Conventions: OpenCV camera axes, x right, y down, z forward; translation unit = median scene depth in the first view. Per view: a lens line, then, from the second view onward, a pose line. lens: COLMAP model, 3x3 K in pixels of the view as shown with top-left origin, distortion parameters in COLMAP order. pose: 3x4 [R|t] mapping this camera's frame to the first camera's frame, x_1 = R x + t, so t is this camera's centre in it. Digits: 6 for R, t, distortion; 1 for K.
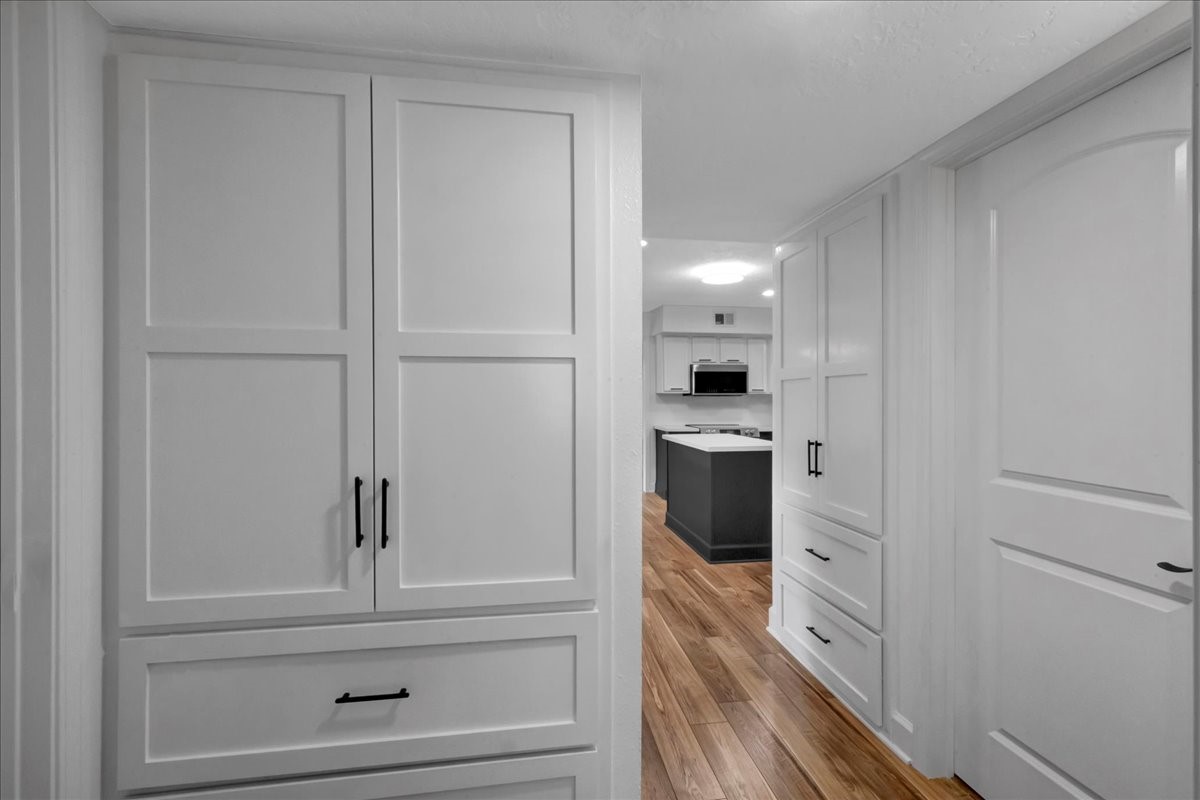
lens RADIAL K [[530.9, 0, 600.0], [0, 530.9, 400.0], [0, 0, 1]] dist [0.001436, -0.000021]
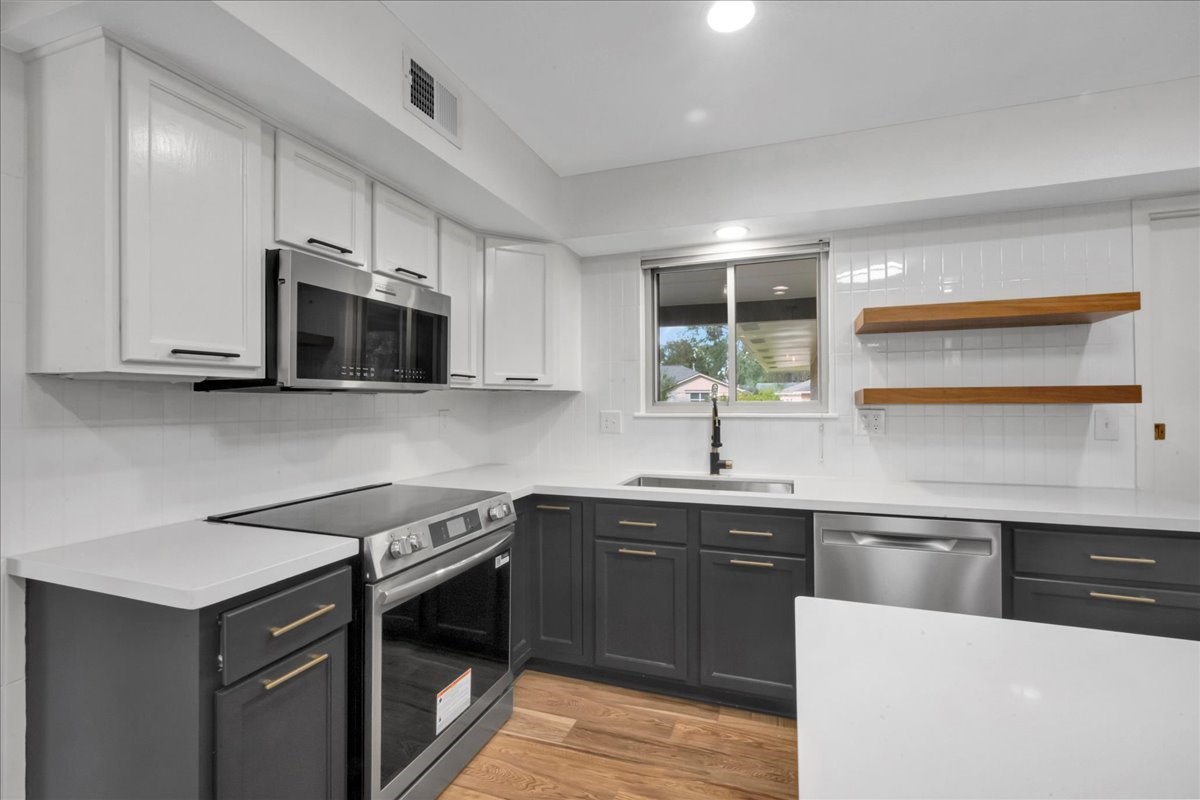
lens RADIAL K [[530.9, 0, 600.0], [0, 530.9, 400.0], [0, 0, 1]] dist [0.001436, -0.000021]
pose [[0.470219, 0.002163, 0.882547, 0.038175], [0.005686, 0.999969, -0.005480, -0.001077], [-0.882531, 0.007595, 0.470192, 0.769427]]
